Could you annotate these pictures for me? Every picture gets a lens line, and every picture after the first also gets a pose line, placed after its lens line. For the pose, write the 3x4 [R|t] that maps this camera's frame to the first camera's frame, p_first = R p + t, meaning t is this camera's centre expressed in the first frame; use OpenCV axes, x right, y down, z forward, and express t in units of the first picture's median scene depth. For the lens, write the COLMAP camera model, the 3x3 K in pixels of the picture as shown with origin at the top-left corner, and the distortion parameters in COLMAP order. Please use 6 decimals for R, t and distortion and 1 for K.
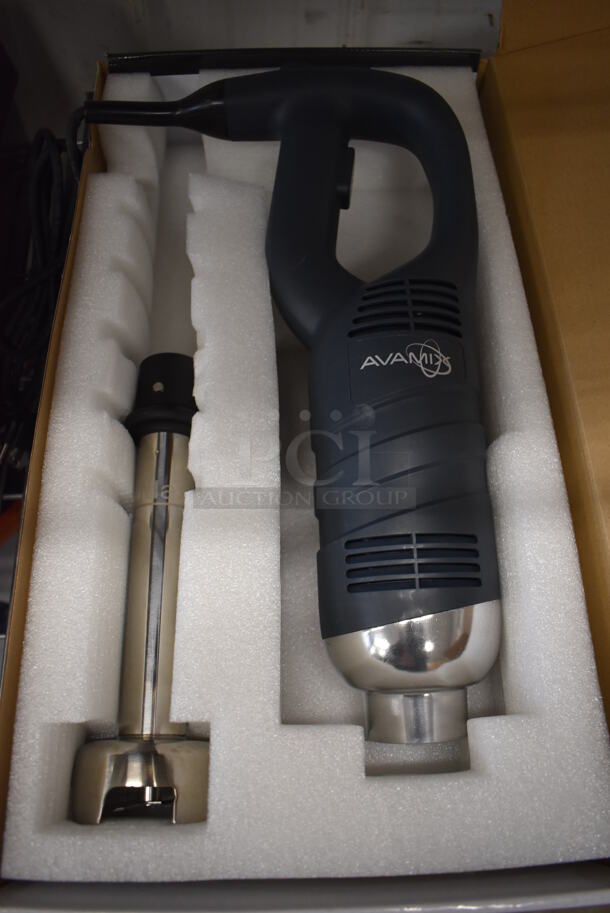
lens RADIAL K [[721.5, 0, 305.0], [0, 721.5, 456.5], [0, 0, 1]] dist [-0.102981, 0.007294]
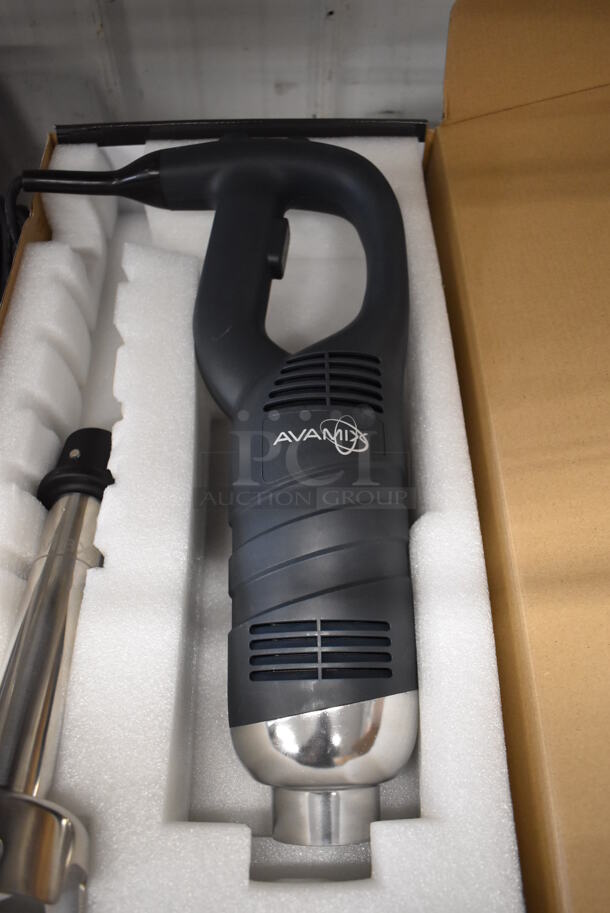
lens RADIAL K [[721.5, 0, 305.0], [0, 721.5, 456.5], [0, 0, 1]] dist [-0.102981, 0.007294]
pose [[0.999720, 0.014903, -0.018359, 0.136009], [-0.016316, 0.996711, -0.079378, -0.029622], [0.017116, 0.079655, 0.996675, 0.037380]]
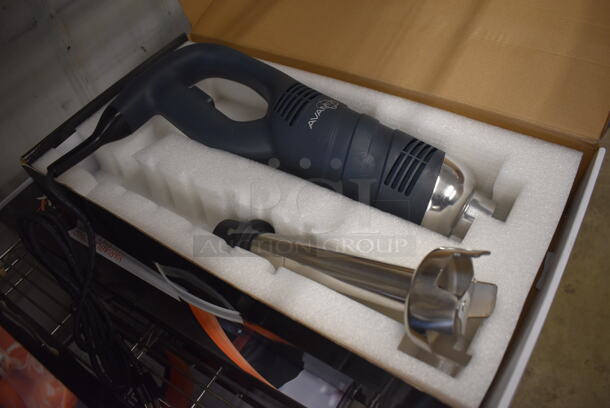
lens RADIAL K [[482.1, 0, 305.0], [0, 482.1, 204.0], [0, 0, 1]] dist [-0.102981, 0.007294]
pose [[0.575044, -0.668953, 0.470985, -0.647457], [0.784584, 0.614063, -0.085759, 0.092809], [-0.231846, 0.418842, 0.877963, -0.014890]]
